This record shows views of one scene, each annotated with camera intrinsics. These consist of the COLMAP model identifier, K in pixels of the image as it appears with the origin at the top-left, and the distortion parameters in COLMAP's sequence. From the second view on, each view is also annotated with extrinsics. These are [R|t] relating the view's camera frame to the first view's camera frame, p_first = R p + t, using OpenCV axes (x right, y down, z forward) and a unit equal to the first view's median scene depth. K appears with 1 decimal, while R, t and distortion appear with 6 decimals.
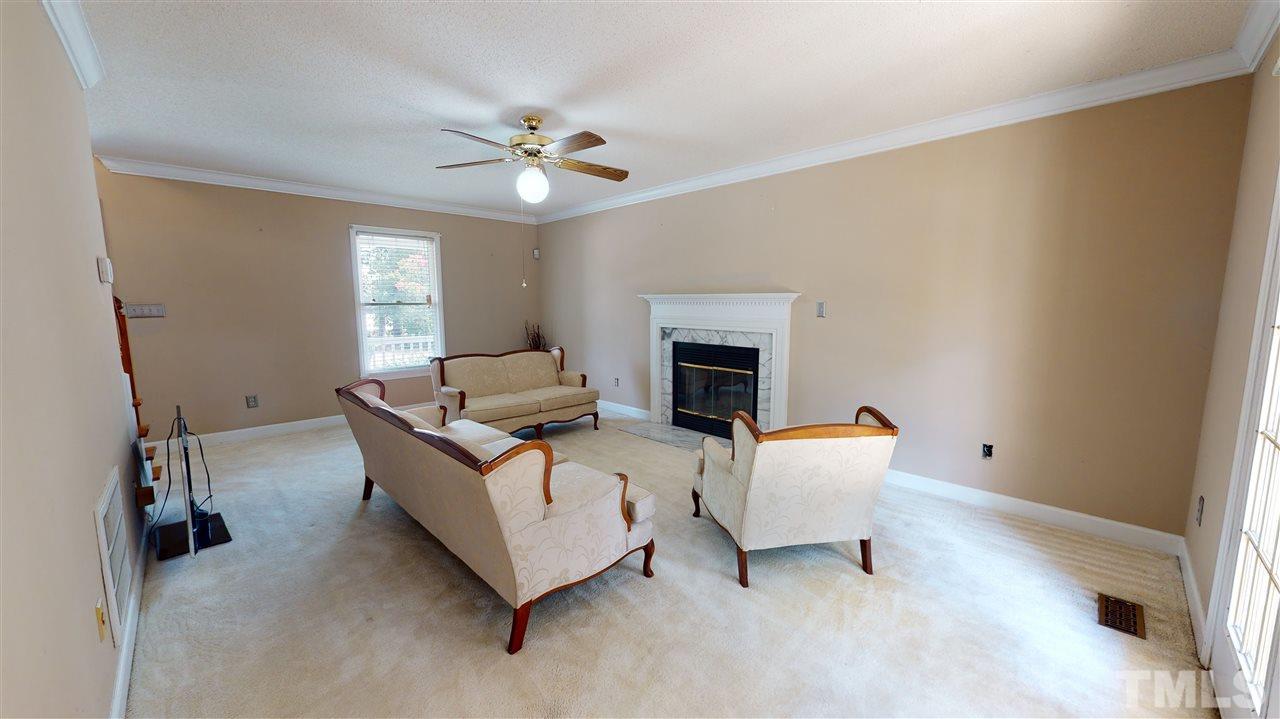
lens RADIAL K [[467.9, 0, 641.7], [0, 467.9, 362.3], [0, 0, 1]] dist [-0.000735, -0.000133]
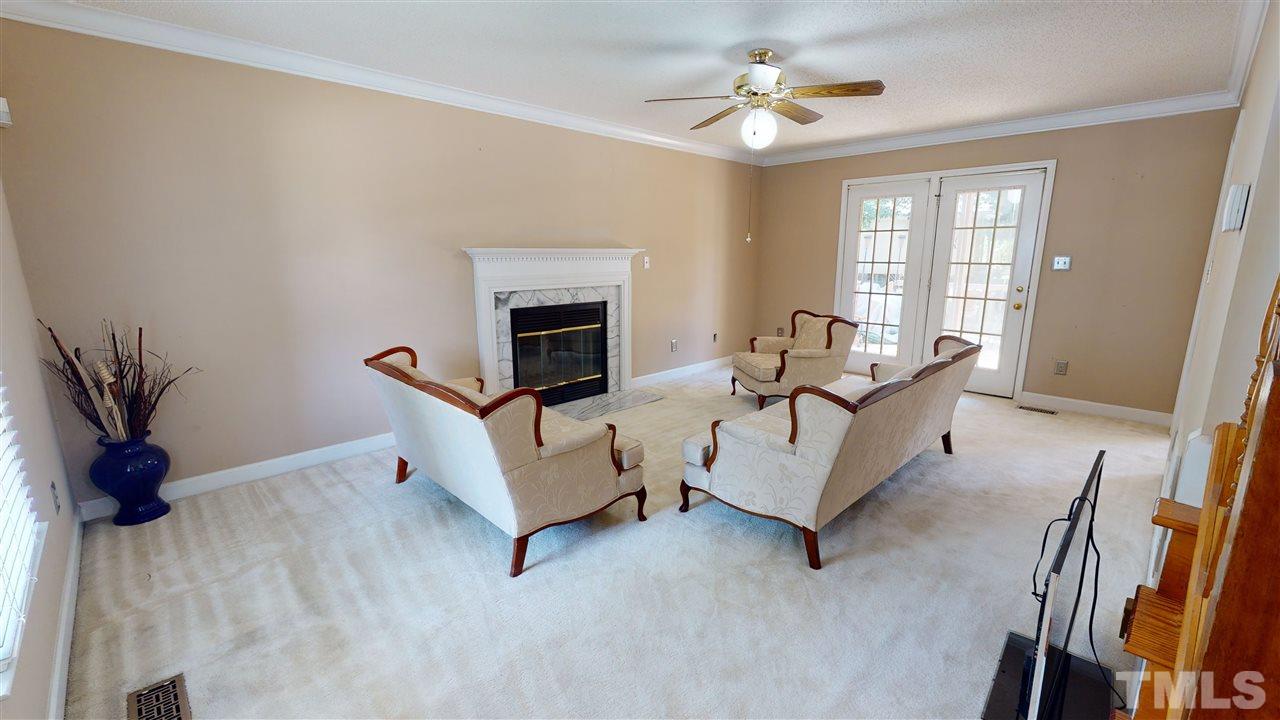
lens RADIAL K [[530.1, 0, 640.0], [0, 530.1, 360.0], [0, 0, 1]] dist [-0.000052, -0.000037]
pose [[-0.007338, -0.199167, 0.979938, -0.869050], [0.129516, 0.971521, 0.198426, -0.116208], [-0.991550, 0.128373, 0.018667, 0.831316]]
